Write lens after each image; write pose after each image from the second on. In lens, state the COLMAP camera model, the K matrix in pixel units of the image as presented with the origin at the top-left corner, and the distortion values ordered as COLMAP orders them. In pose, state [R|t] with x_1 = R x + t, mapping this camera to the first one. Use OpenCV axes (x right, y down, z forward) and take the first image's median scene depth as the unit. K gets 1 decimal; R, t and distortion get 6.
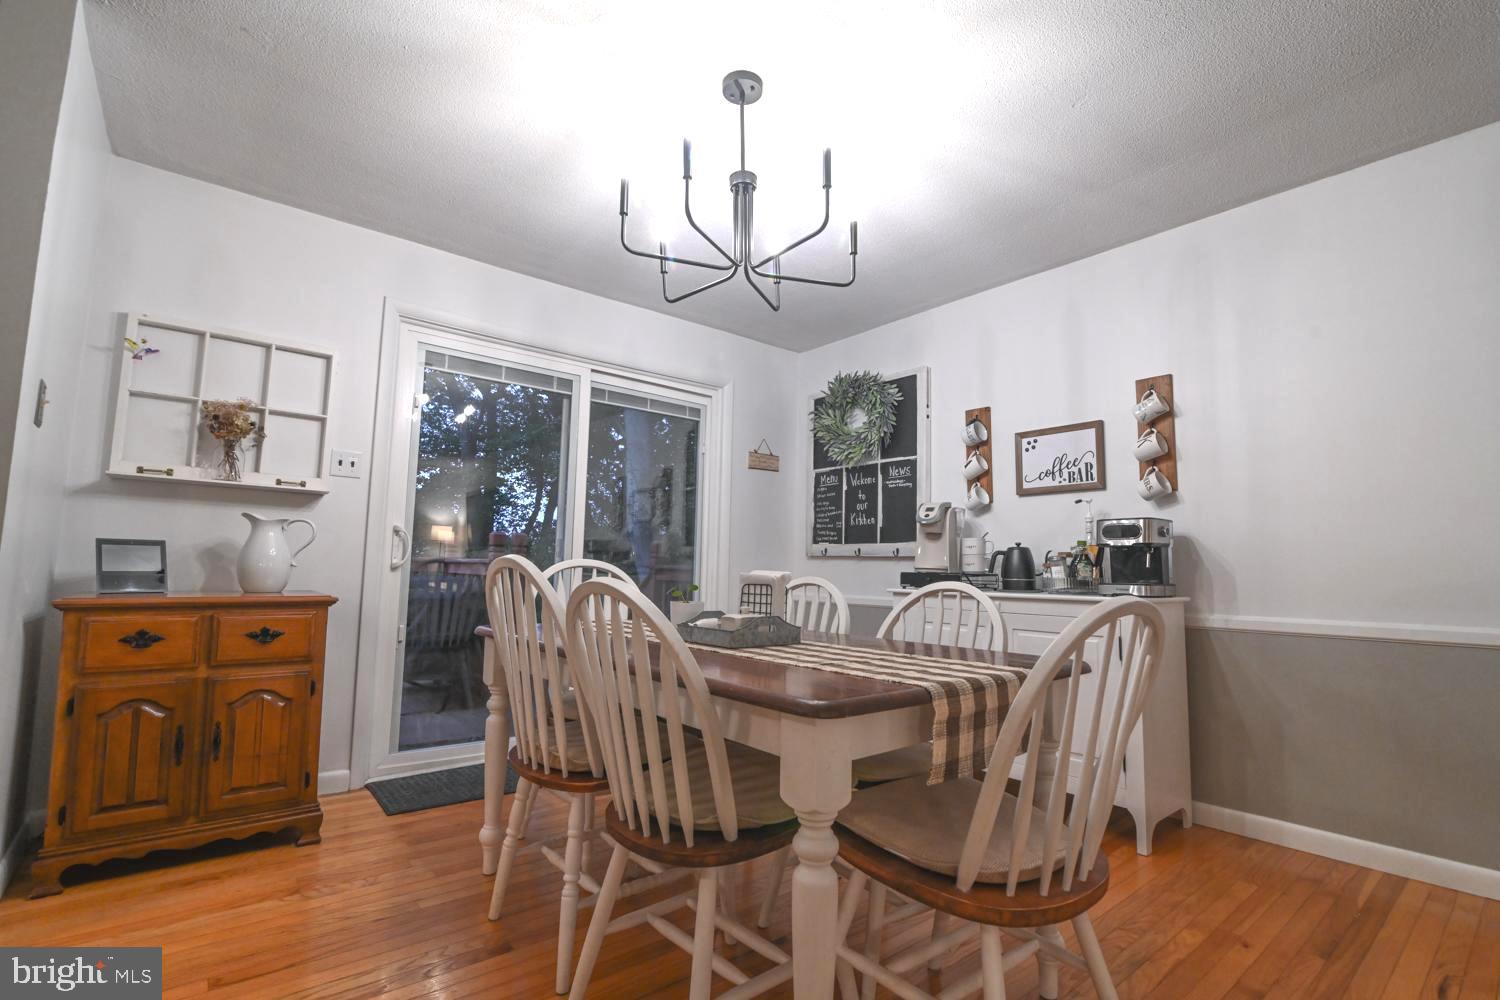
lens RADIAL K [[684.8, 0, 755.4], [0, 684.8, 504.5], [0, 0, 1]] dist [-0.021339, 0.000415]
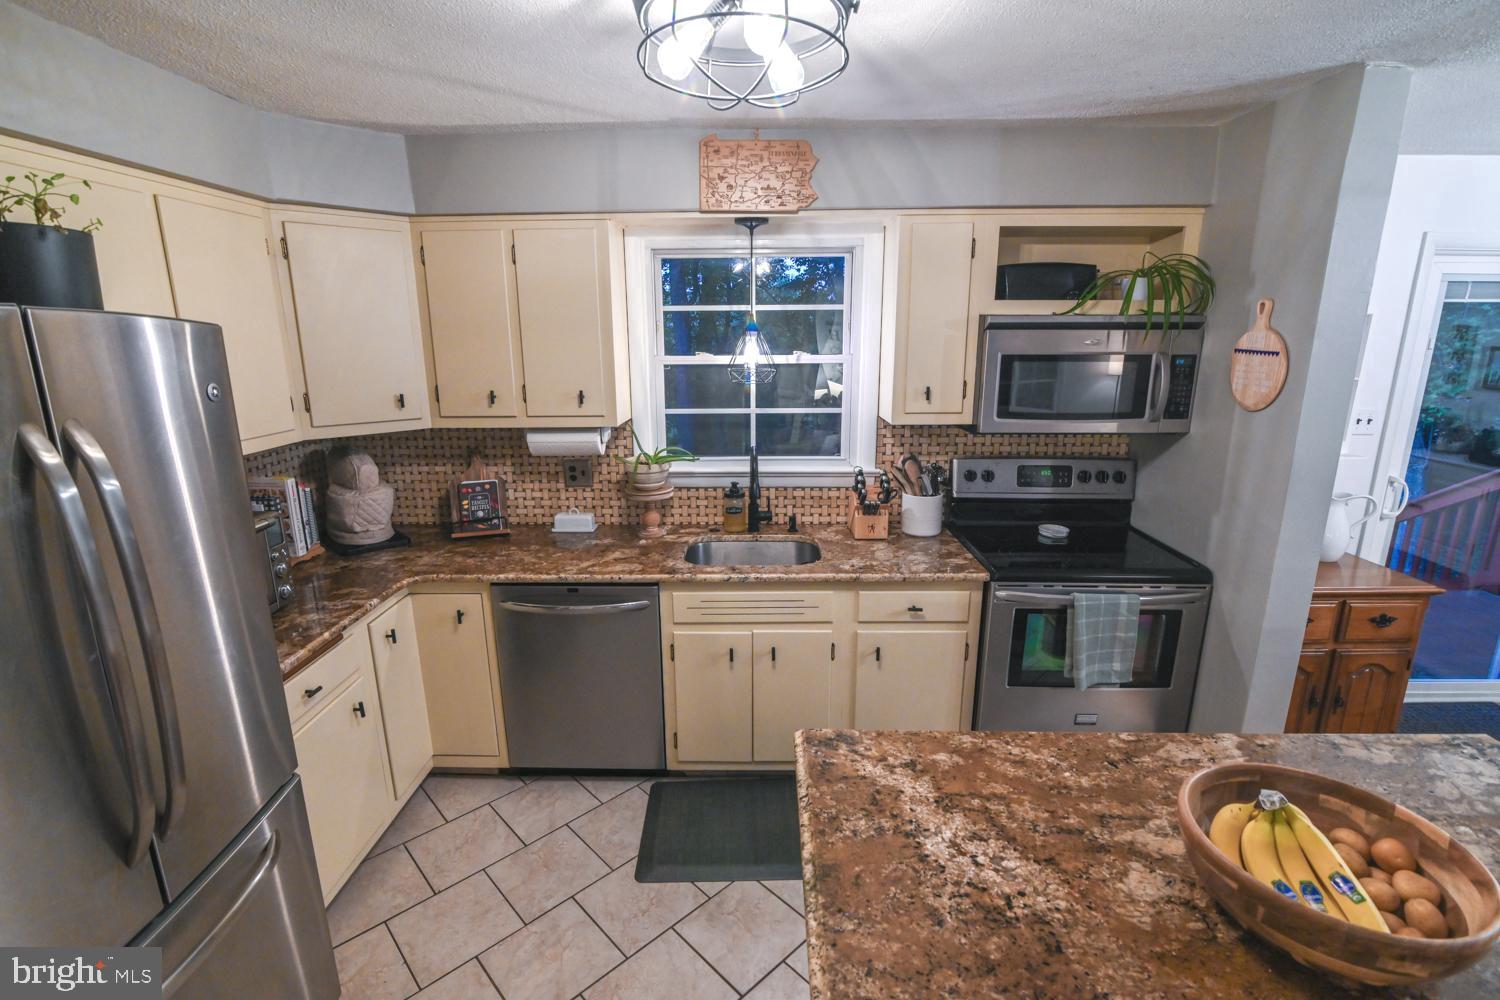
lens RADIAL K [[684.8, 0, 746.4], [0, 684.8, 502.3], [0, 0, 1]] dist [-0.021339, 0.000415]
pose [[0.757993, 0.140526, -0.636945, -0.879312], [0.080038, 0.949098, 0.304643, -0.439985], [0.647333, -0.281897, 0.708162, -0.447005]]
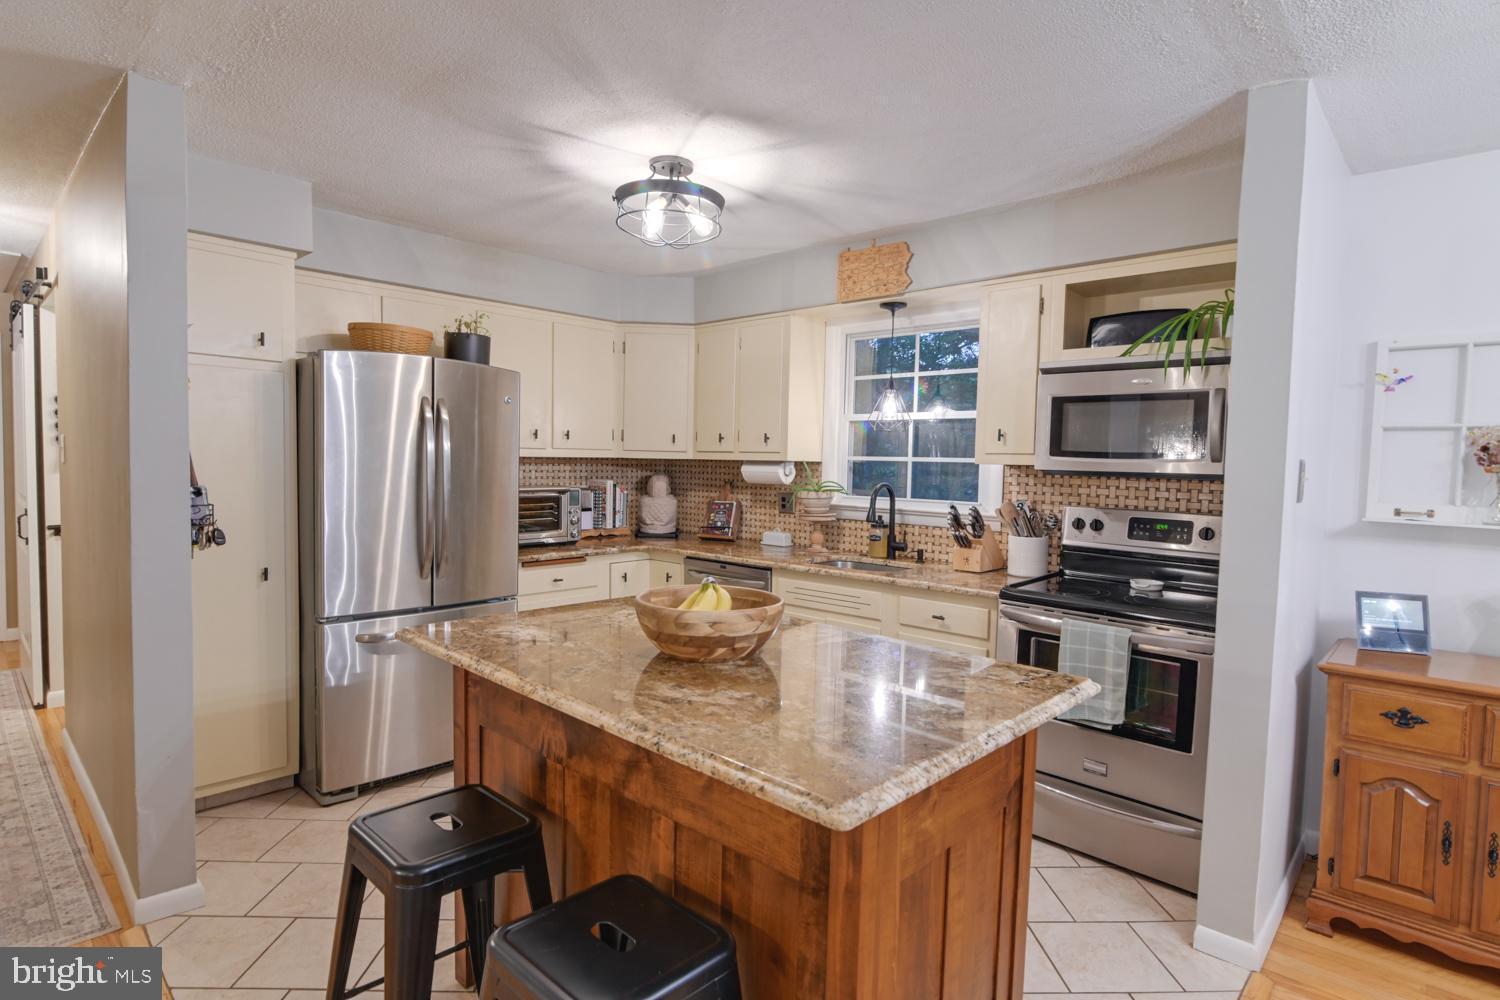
lens RADIAL K [[780.4, 0, 752.1], [0, 780.4, 498.9], [0, 0, 1]] dist [-0.010698, 0.001624]
pose [[0.129694, 0.041799, -0.990673, 0.027873], [0.079571, 0.995450, 0.052417, -0.221987], [0.988356, -0.085627, 0.125778, -0.009682]]
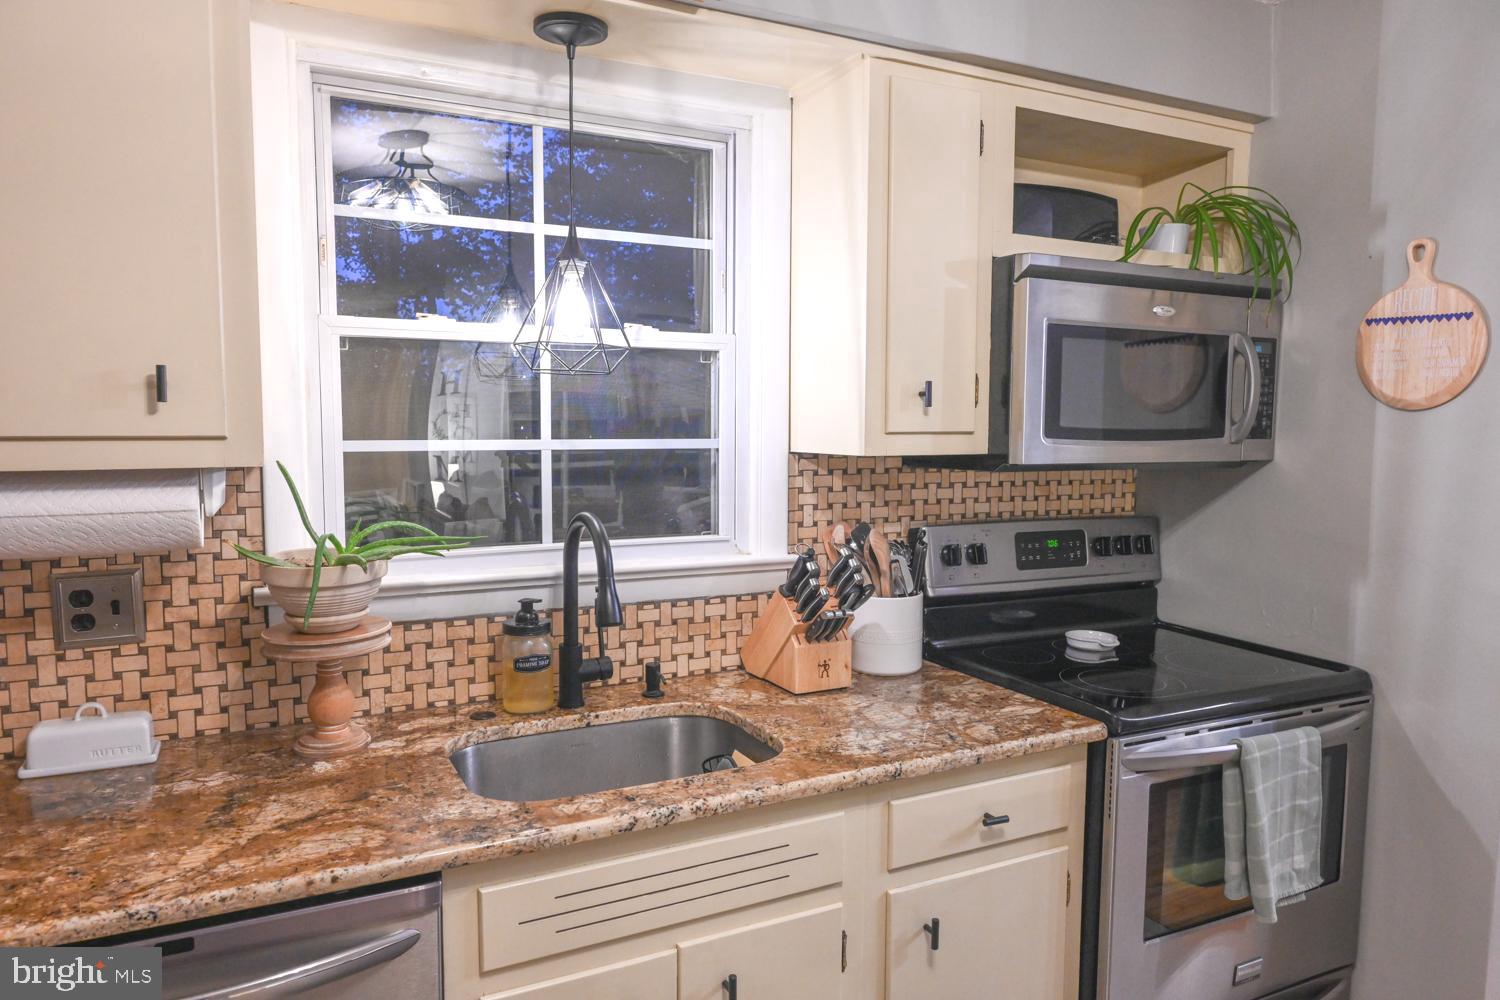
lens RADIAL K [[1002.0, 0, 748.7], [0, 1002.0, 505.4], [0, 0, 1]] dist [-0.001112, 0.000202]
pose [[0.976659, 0.013166, -0.214392, -1.397198], [0.026308, 0.983273, 0.180229, -0.298700], [0.213179, -0.181663, 0.959976, -0.276184]]
